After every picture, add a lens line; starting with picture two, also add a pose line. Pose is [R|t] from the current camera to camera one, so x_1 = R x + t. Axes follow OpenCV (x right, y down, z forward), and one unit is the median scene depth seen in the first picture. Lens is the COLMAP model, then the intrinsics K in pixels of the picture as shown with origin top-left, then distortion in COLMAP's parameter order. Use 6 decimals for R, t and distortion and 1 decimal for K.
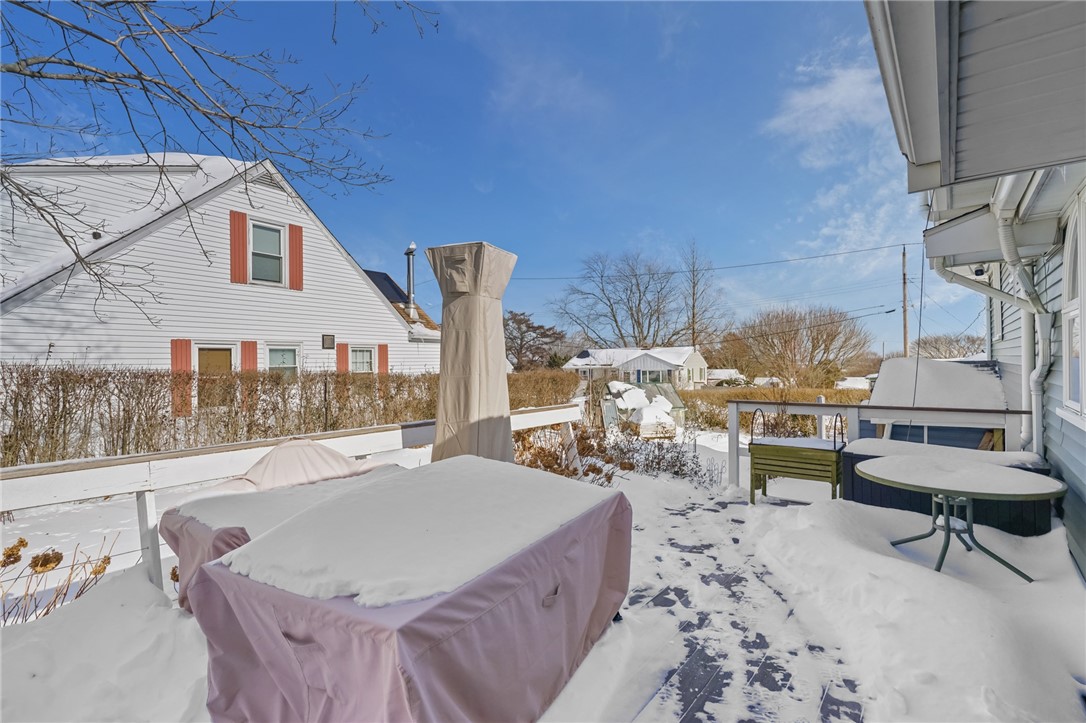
lens RADIAL K [[514.3, 0, 537.6], [0, 514.3, 362.1], [0, 0, 1]] dist [0.002297, -0.000418]
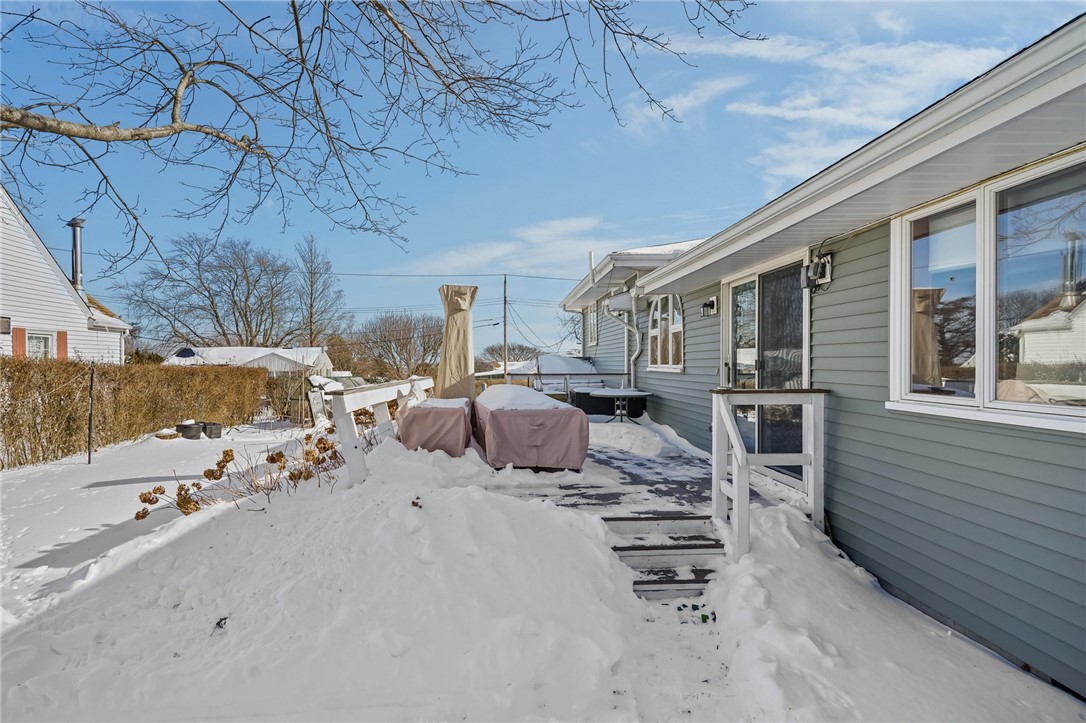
lens RADIAL K [[514.3, 0, 537.6], [0, 514.3, 362.1], [0, 0, 1]] dist [0.002297, -0.000418]
pose [[0.748483, 0.007469, 0.663112, -0.310626], [-0.004766, 0.999971, -0.005883, 0.019155], [-0.663137, 0.001242, 0.748497, -0.167380]]
